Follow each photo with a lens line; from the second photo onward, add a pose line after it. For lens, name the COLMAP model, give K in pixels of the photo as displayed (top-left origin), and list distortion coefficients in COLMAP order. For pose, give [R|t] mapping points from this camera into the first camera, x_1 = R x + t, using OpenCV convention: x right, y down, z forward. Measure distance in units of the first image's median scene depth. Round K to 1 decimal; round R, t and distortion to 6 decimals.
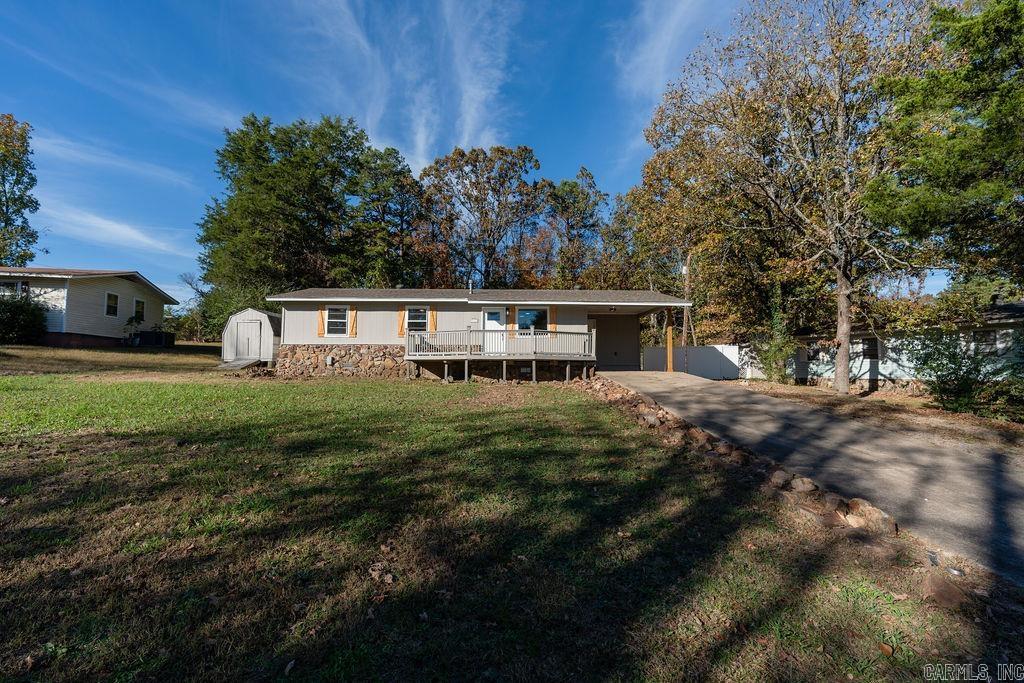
lens RADIAL K [[461.6, 0, 516.2], [0, 461.6, 339.5], [0, 0, 1]] dist [-0.009436, 0.001574]
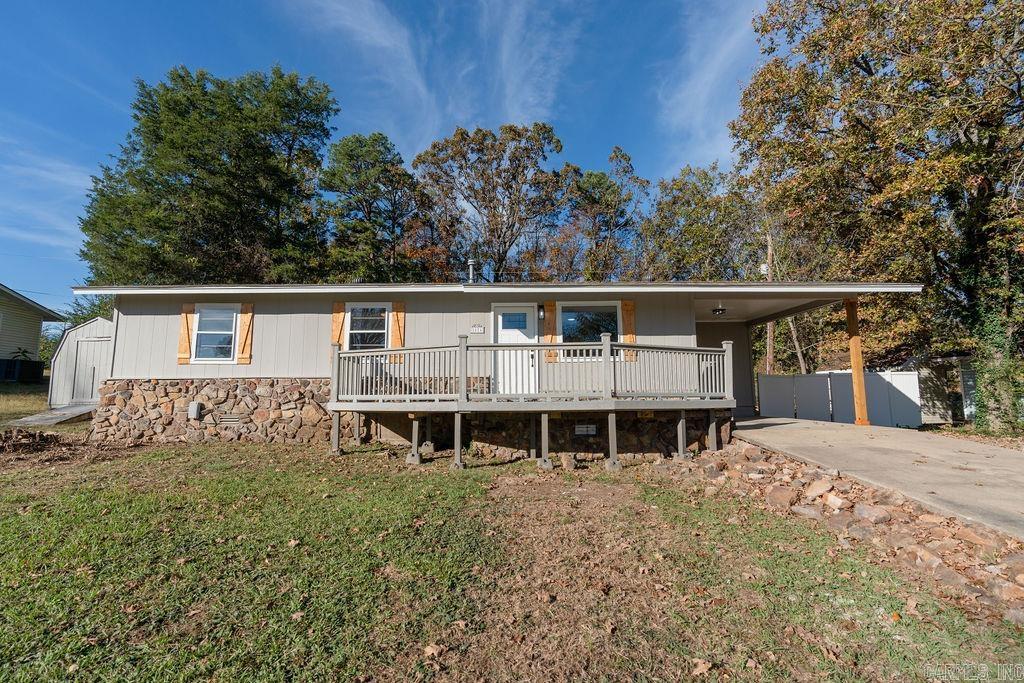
lens RADIAL K [[461.6, 0, 510.5], [0, 461.6, 339.8], [0, 0, 1]] dist [-0.009436, 0.001574]
pose [[0.999415, -0.012784, -0.031715, -0.034224], [0.010979, 0.998345, -0.056447, 0.000388], [0.032384, 0.056066, 0.997902, 0.445221]]
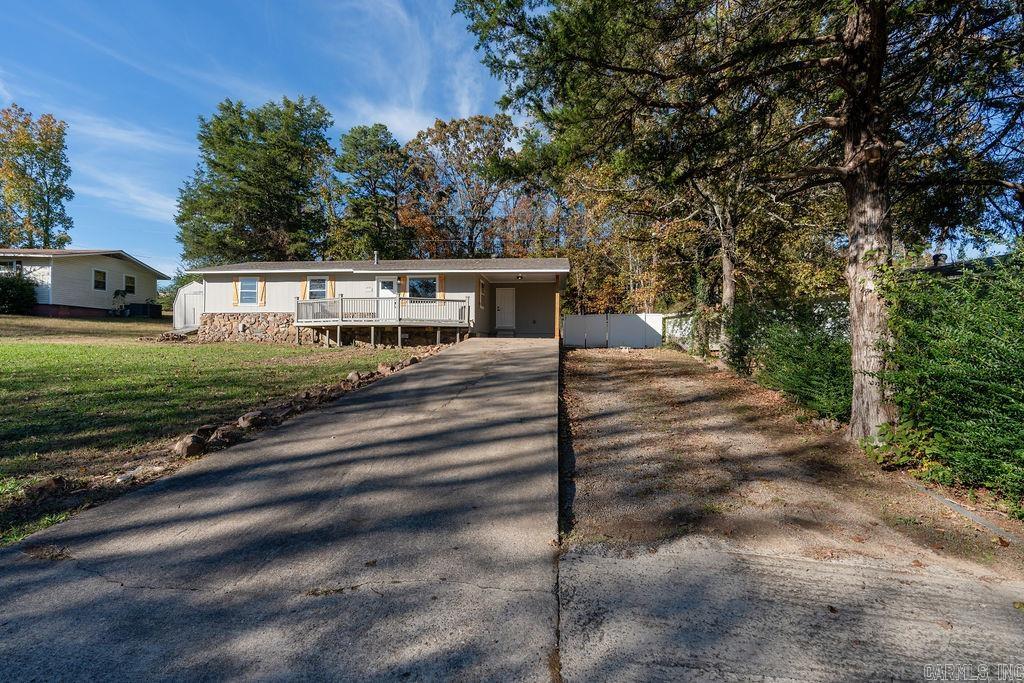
lens RADIAL K [[461.6, 0, 515.7], [0, 461.6, 346.9], [0, 0, 1]] dist [-0.009436, 0.001574]
pose [[0.990850, 0.005683, -0.134845, 0.355557], [0.004167, 0.997349, 0.072653, 0.013662], [0.134900, -0.072550, 0.988200, -0.008116]]
